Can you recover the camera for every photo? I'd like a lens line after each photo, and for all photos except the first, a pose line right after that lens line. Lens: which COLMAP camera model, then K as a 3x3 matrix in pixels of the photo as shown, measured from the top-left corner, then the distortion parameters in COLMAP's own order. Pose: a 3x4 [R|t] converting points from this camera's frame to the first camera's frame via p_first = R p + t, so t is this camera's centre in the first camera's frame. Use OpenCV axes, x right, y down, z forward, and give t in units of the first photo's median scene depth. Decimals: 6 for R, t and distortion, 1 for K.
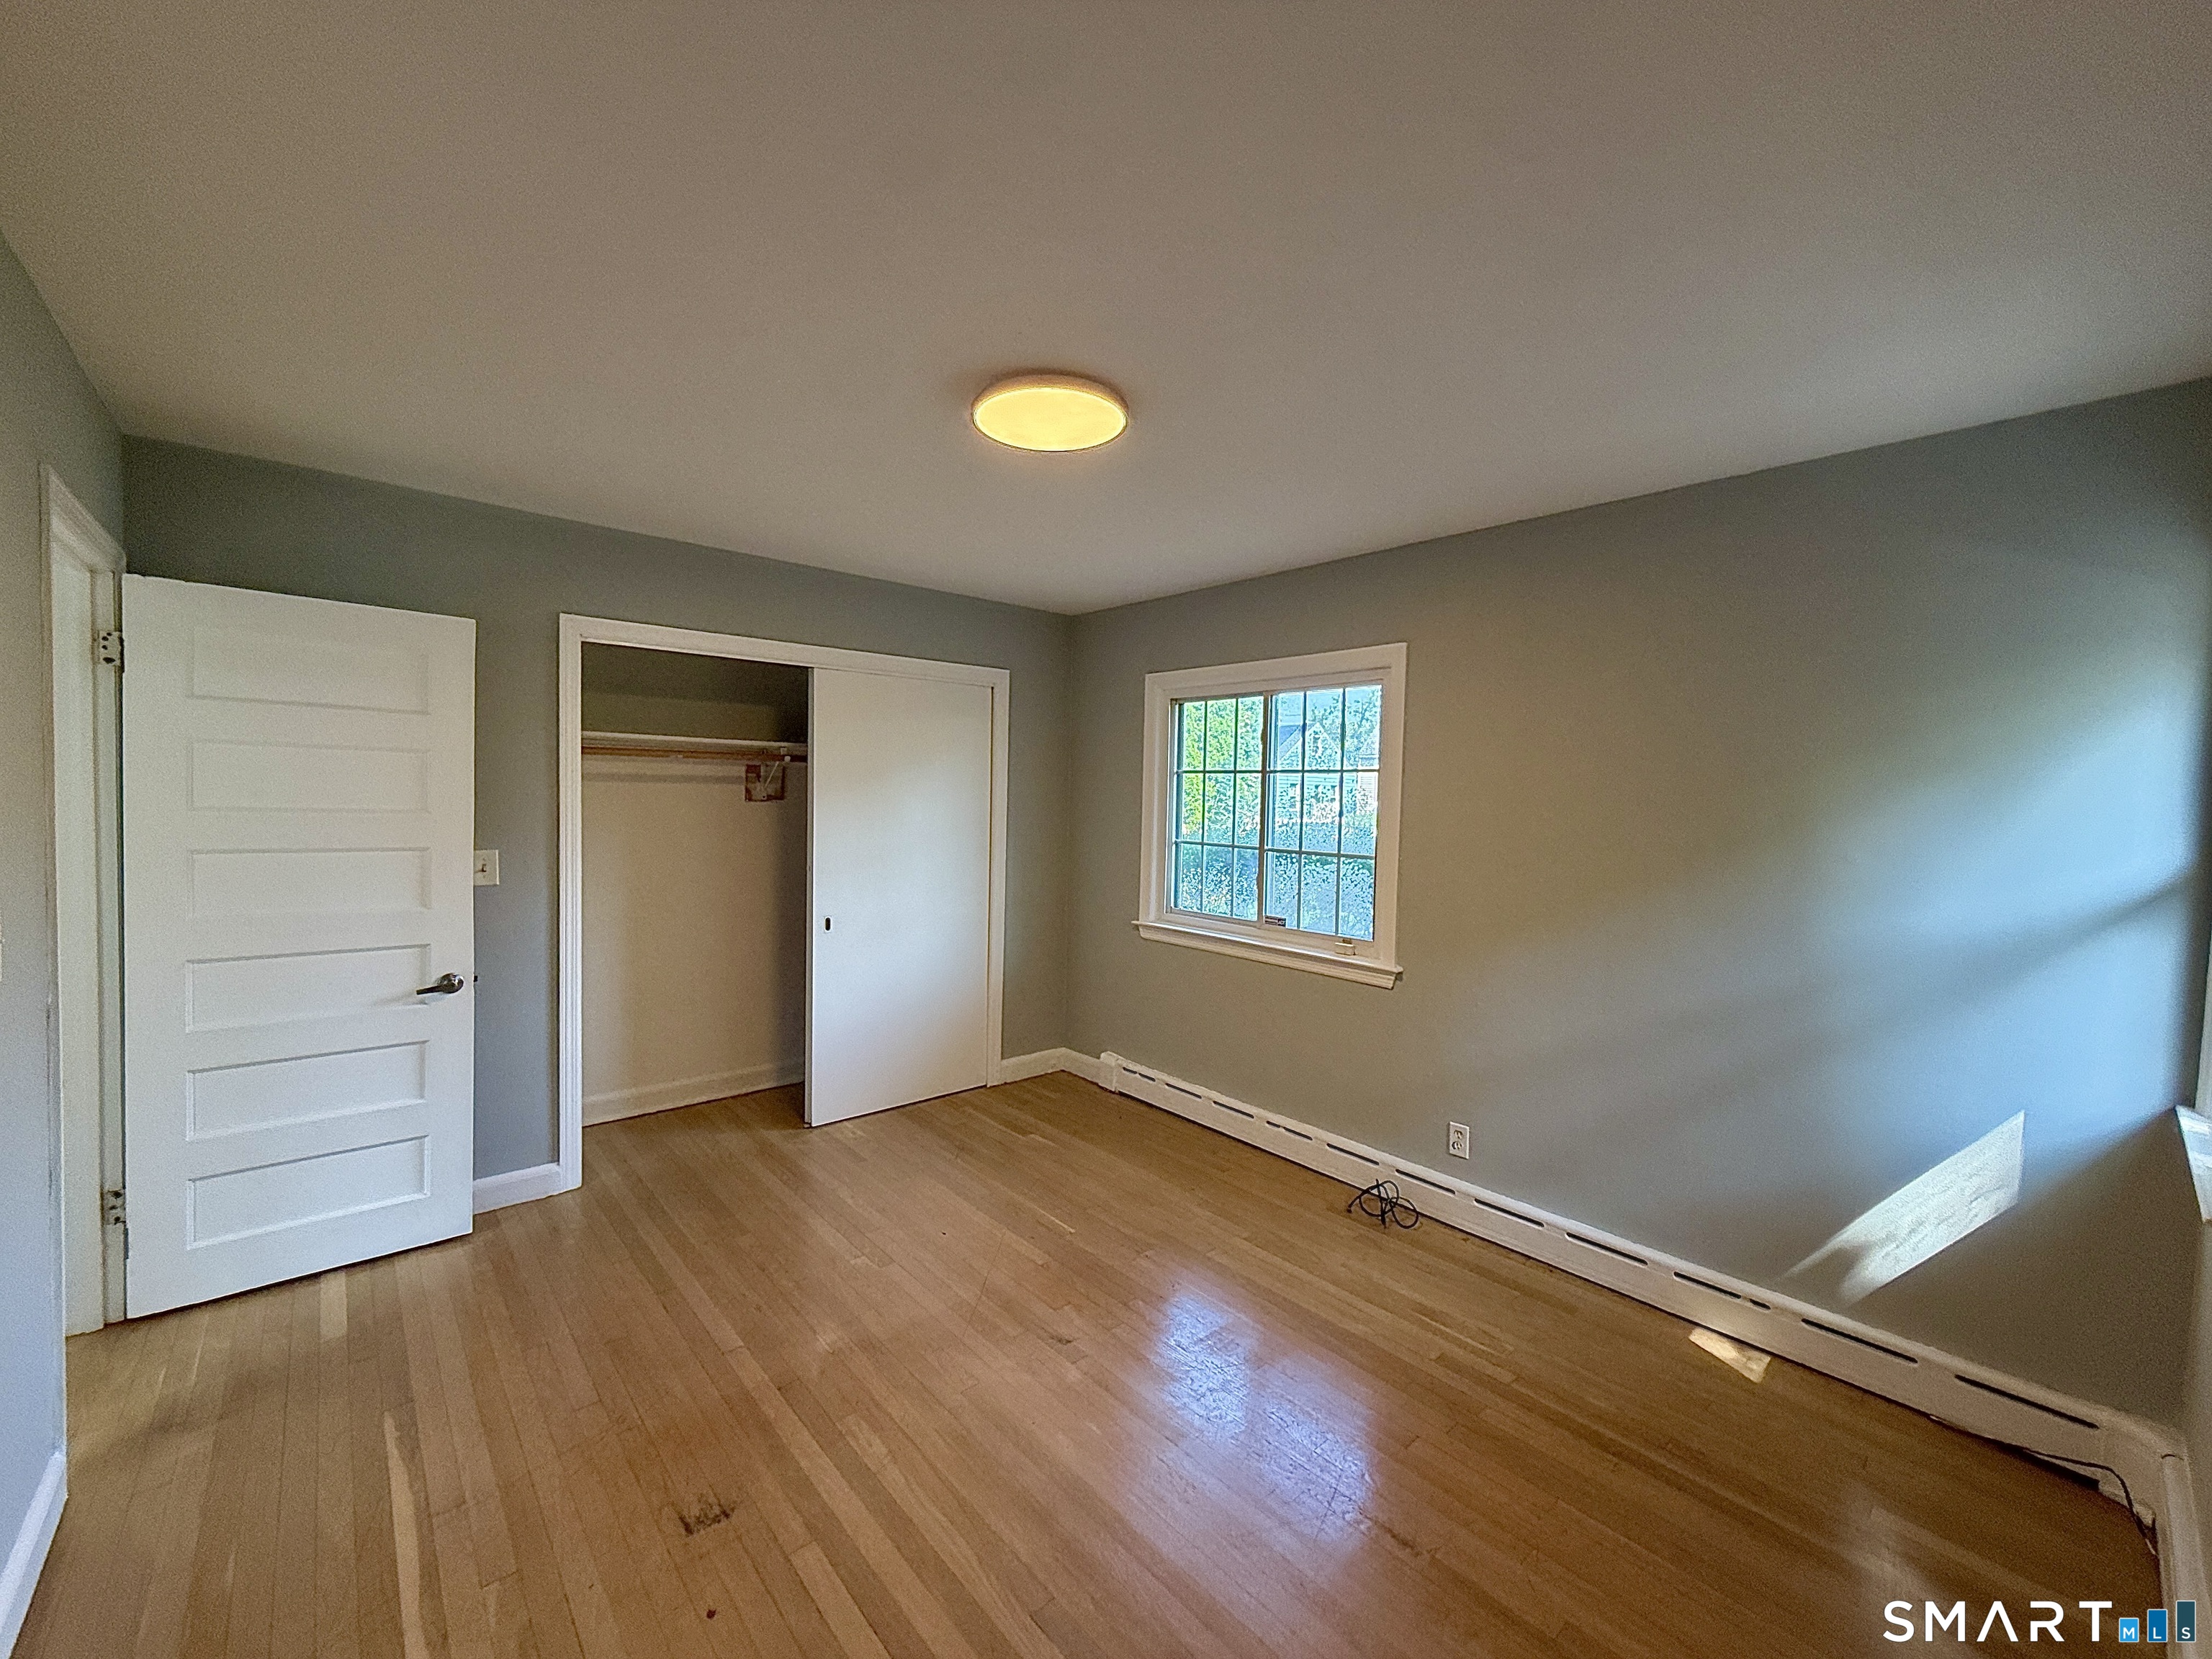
lens RADIAL K [[880.6, 0, 1113.9], [0, 880.6, 824.2], [0, 0, 1]] dist [0.001682, -0.000562]
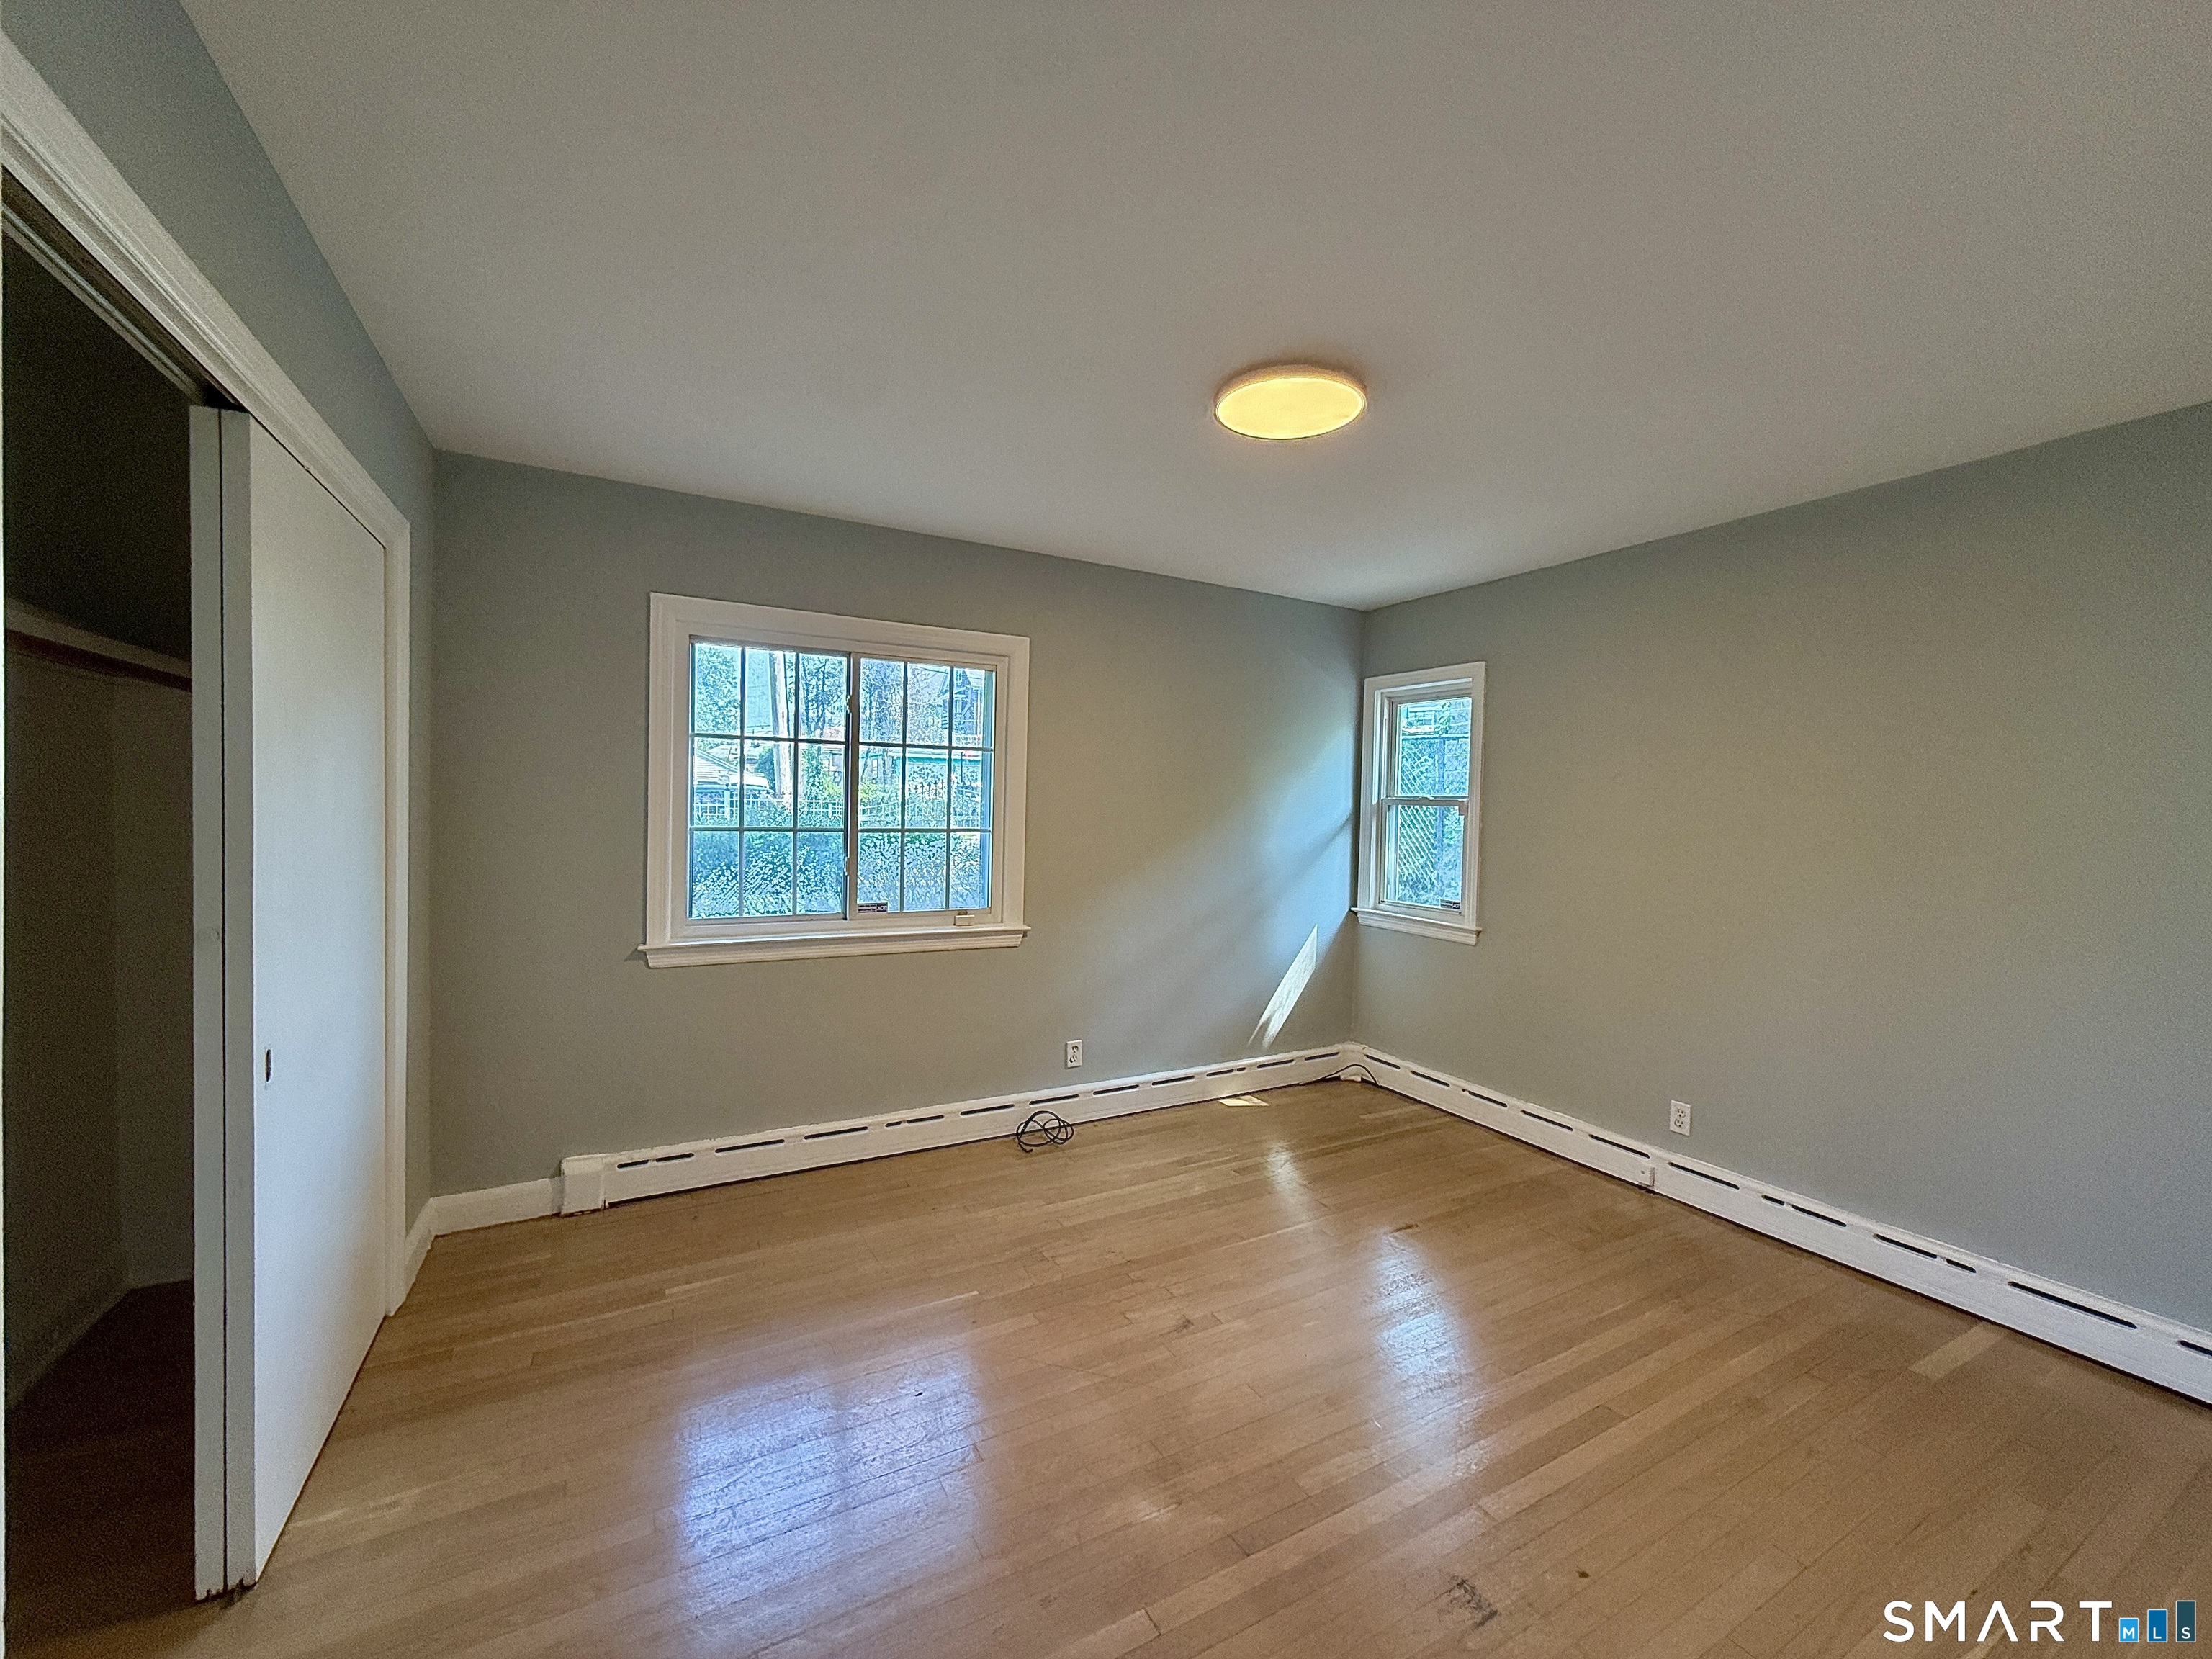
lens RADIAL K [[880.6, 0, 1117.9], [0, 880.6, 829.8], [0, 0, 1]] dist [0.001682, -0.000562]
pose [[0.214832, -0.041326, 0.975776, -0.744285], [0.016193, 0.999118, 0.038749, -0.002333], [-0.976517, 0.007476, 0.215312, 0.634024]]
